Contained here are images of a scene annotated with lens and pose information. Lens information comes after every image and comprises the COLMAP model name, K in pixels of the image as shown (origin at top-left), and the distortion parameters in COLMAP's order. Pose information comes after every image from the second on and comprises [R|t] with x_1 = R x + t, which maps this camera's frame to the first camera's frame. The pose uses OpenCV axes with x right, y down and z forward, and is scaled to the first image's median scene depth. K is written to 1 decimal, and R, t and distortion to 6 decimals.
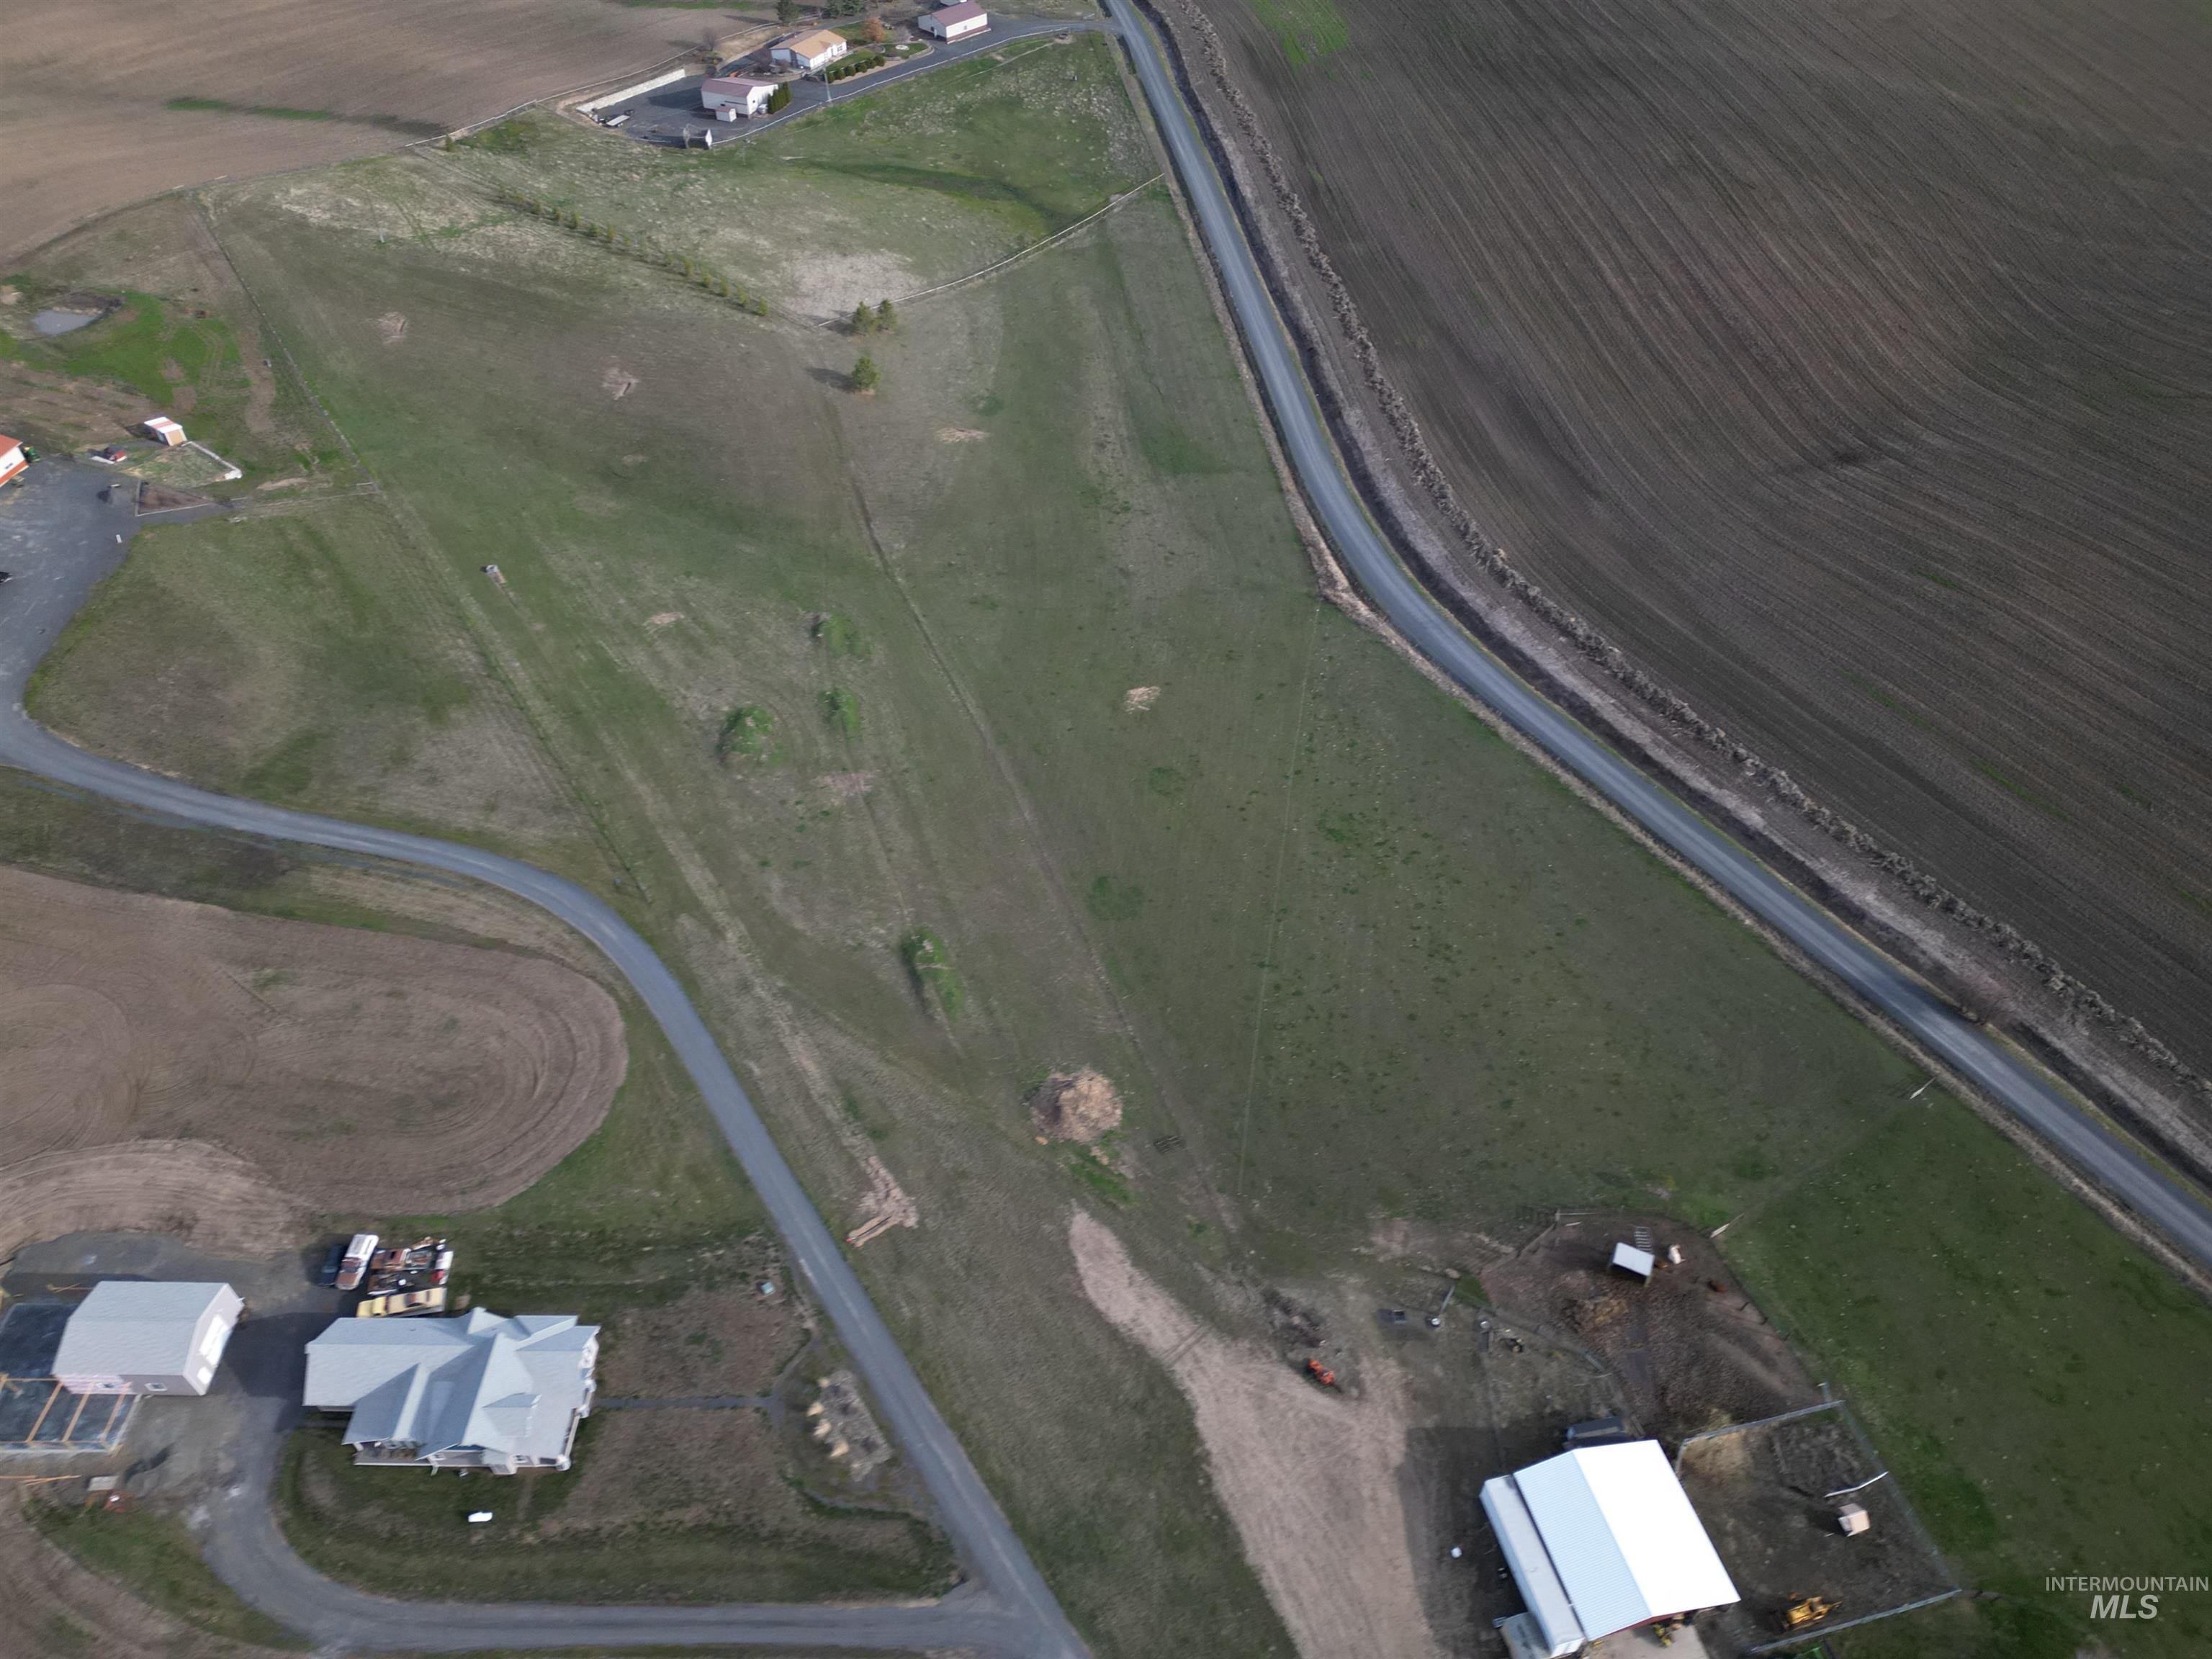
lens RADIAL K [[1546.6, 0, 1106.0], [0, 1546.6, 829.5], [0, 0, 1]] dist [0.085728, -0.089140]
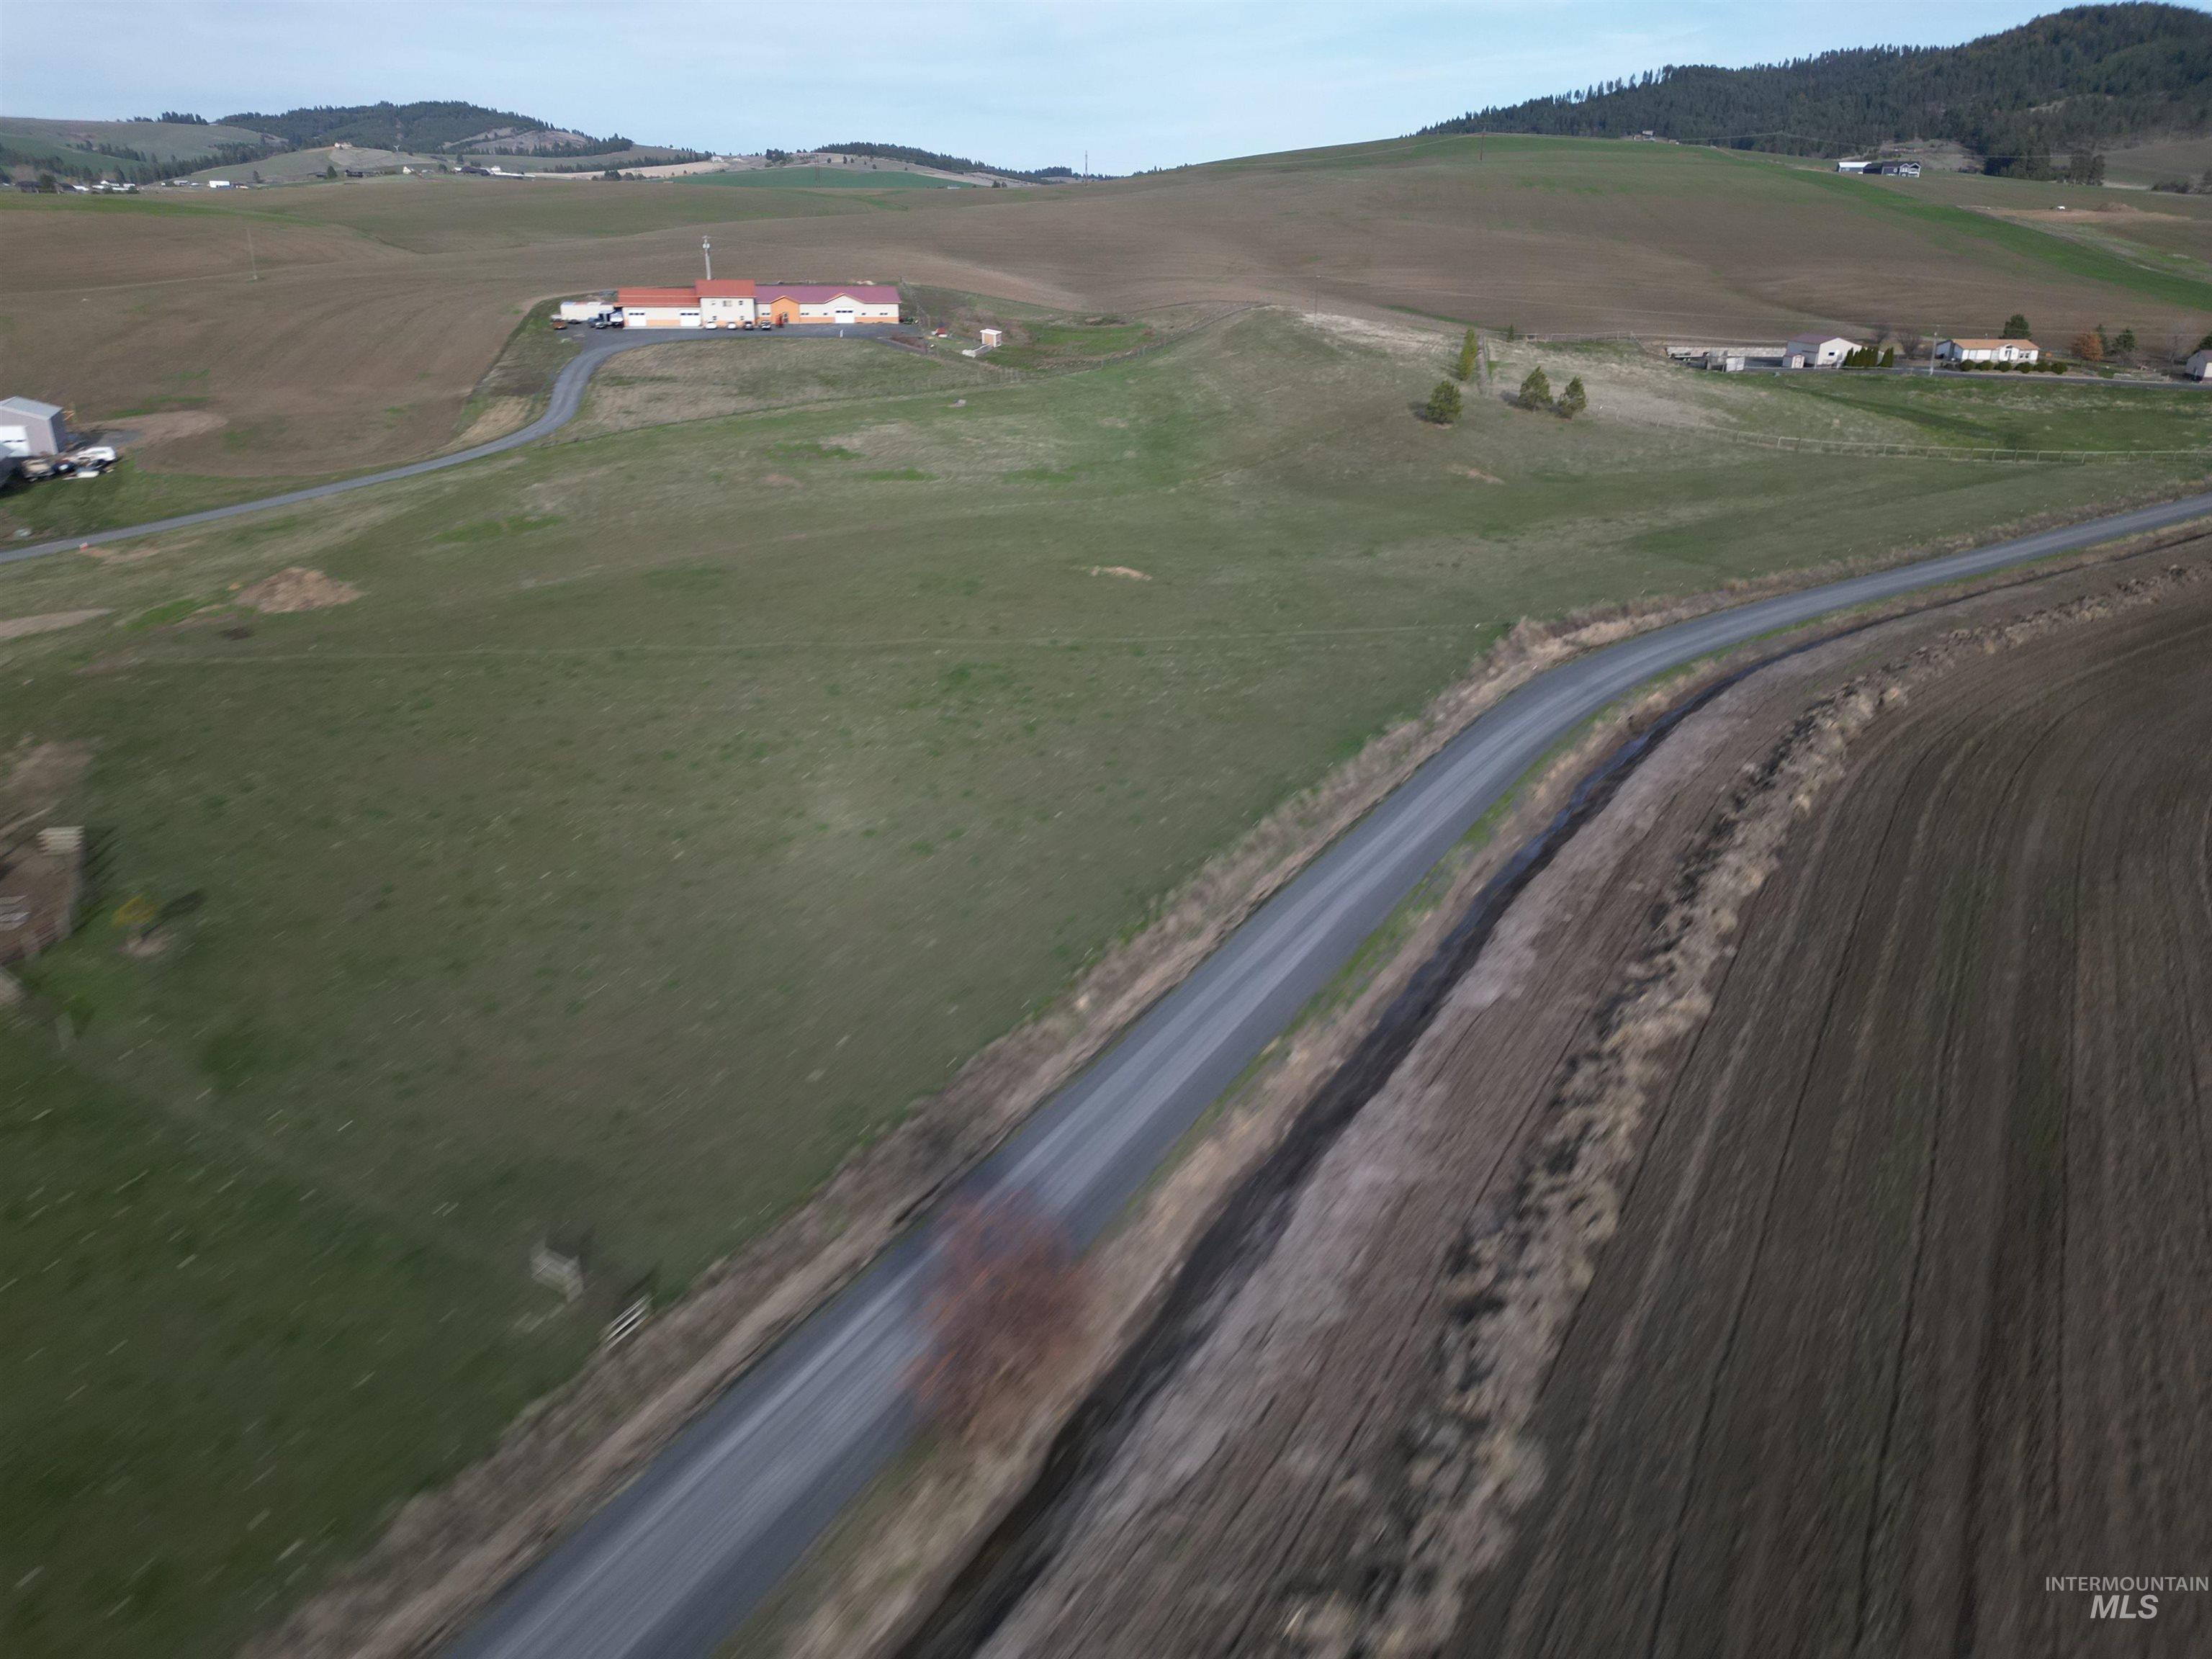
lens RADIAL K [[1546.6, 0, 1106.0], [0, 1546.6, 829.5], [0, 0, 1]] dist [0.085728, -0.089140]
pose [[0.439342, 0.322902, -0.838280, 0.691091], [-0.638365, 0.768773, -0.038438, 0.035198], [0.632035, 0.552016, 0.543884, 0.733500]]
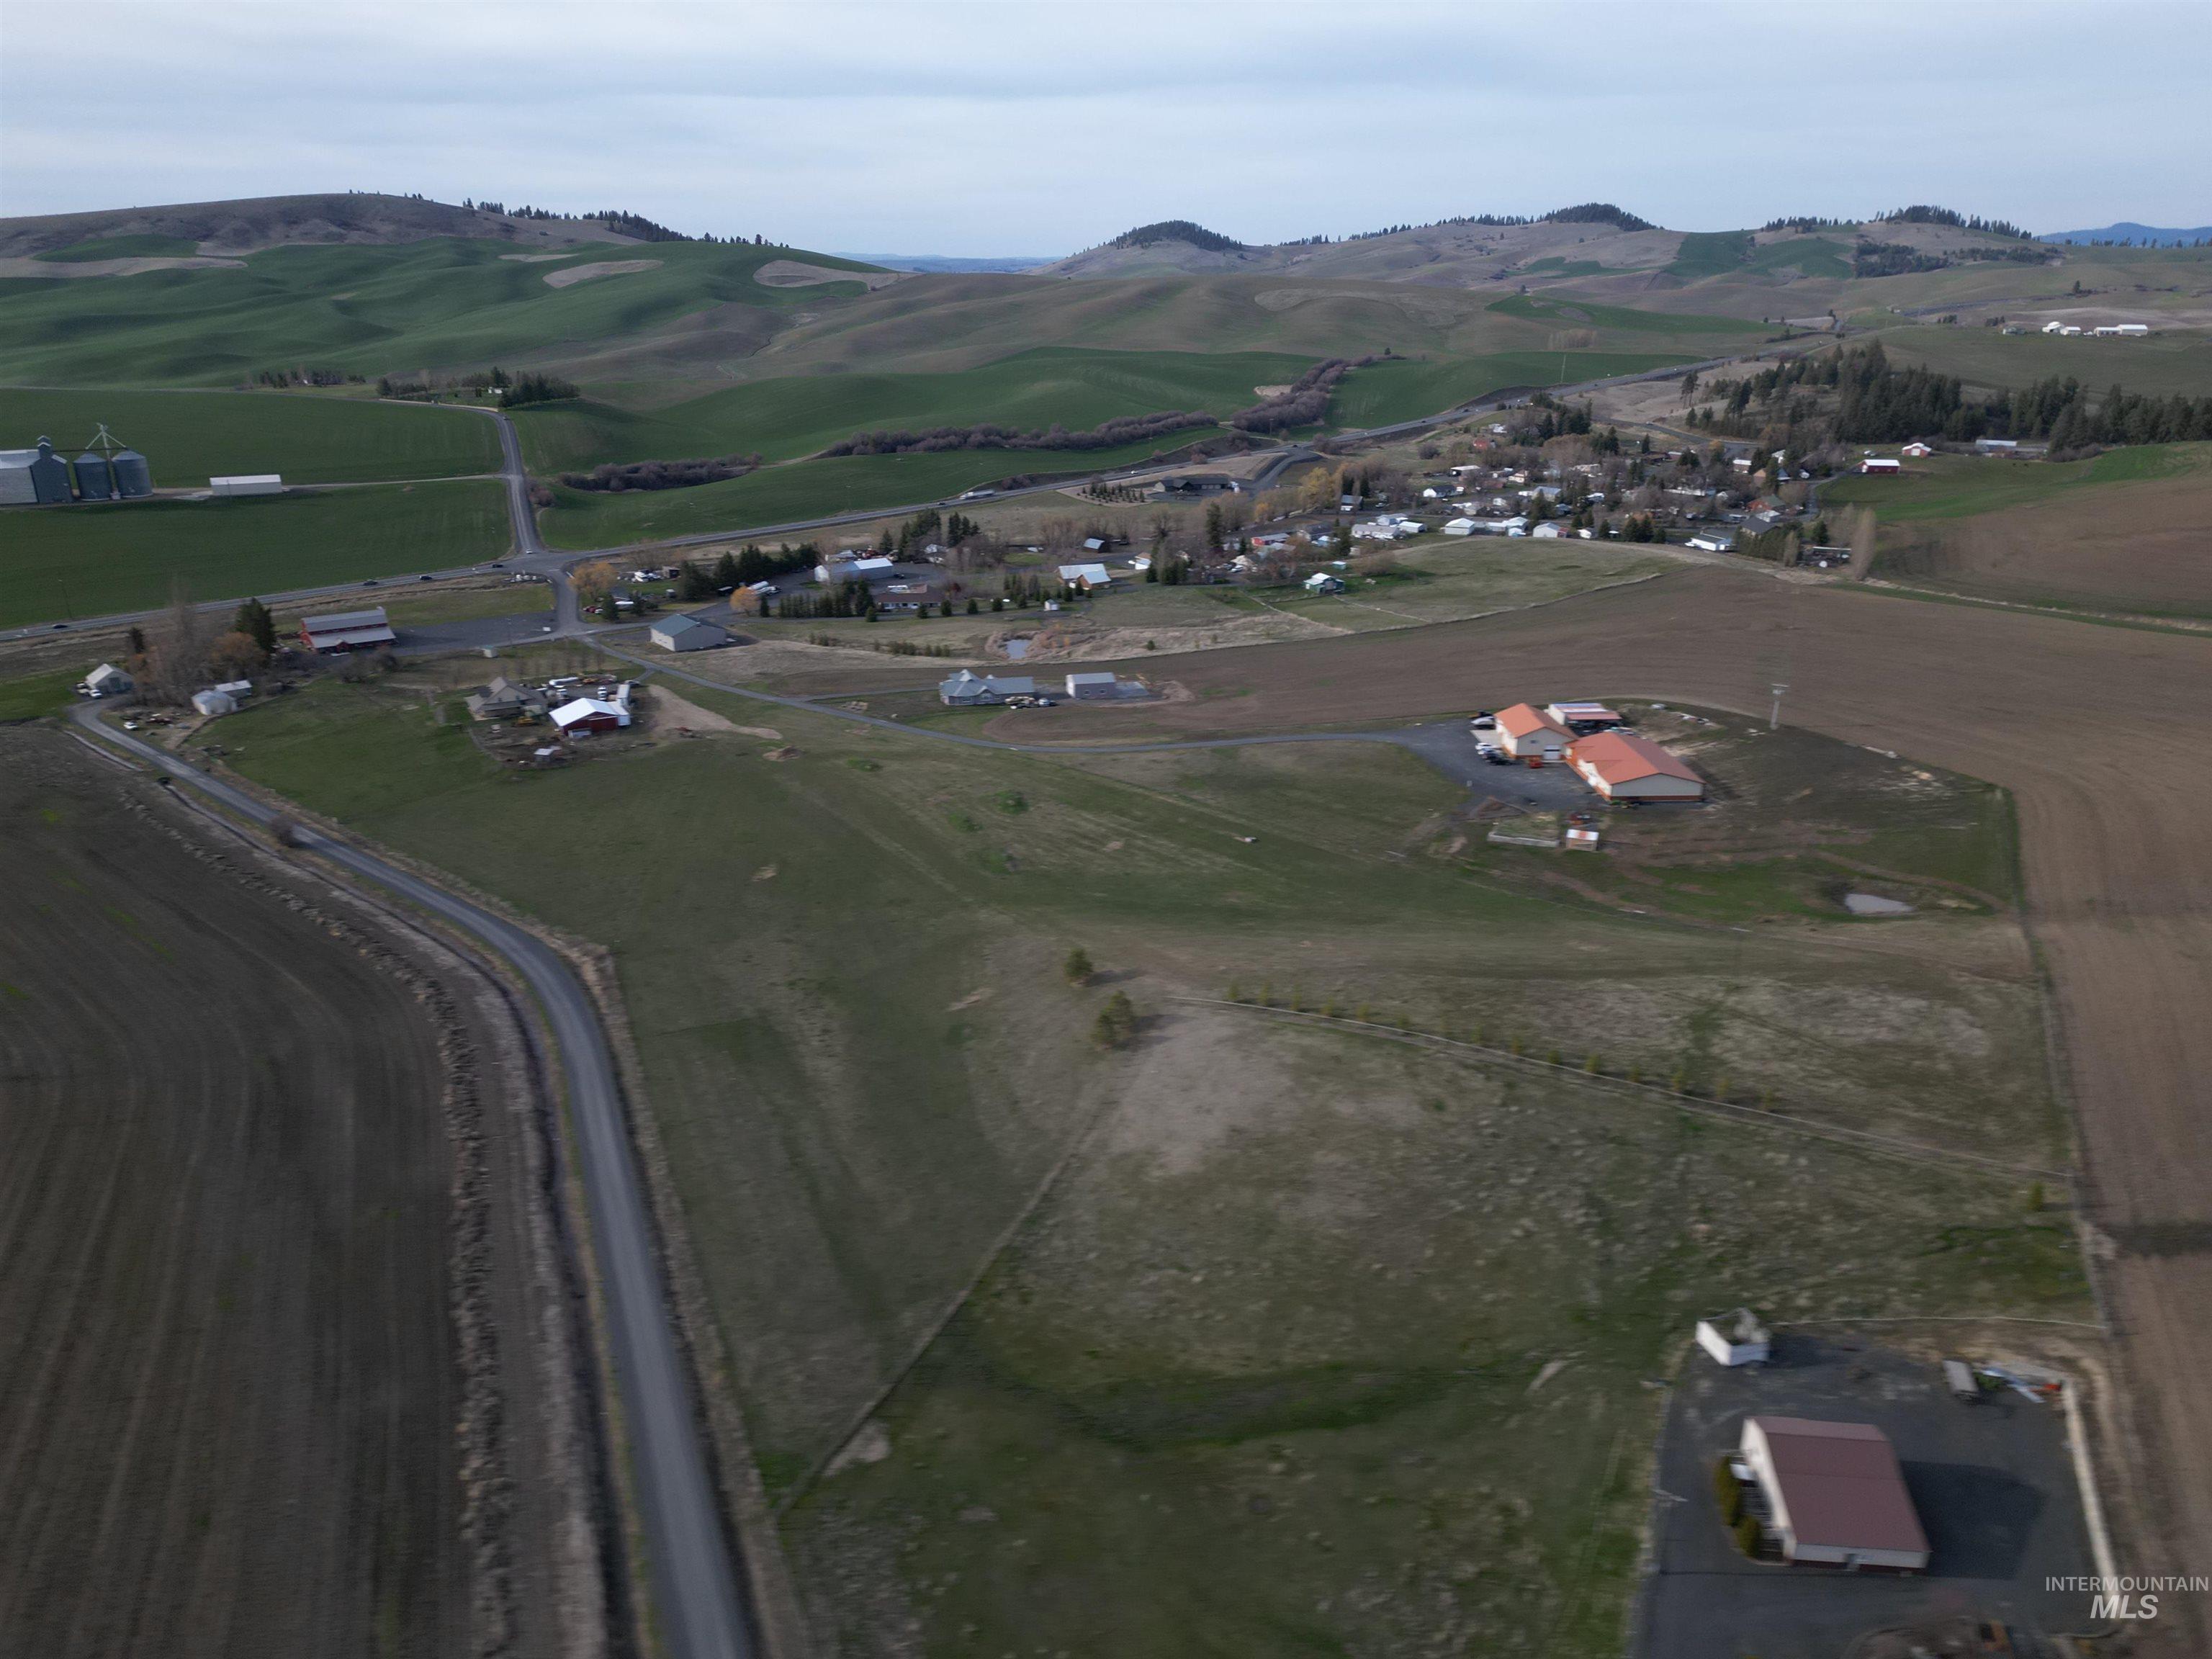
lens RADIAL K [[1546.6, 0, 1106.0], [0, 1546.6, 829.5], [0, 0, 1]] dist [0.085728, -0.089140]
pose [[-0.967847, 0.077606, -0.239268, 0.062400], [-0.184980, 0.424991, 0.886096, -1.514932], [0.170453, 0.901865, -0.396971, 1.694539]]
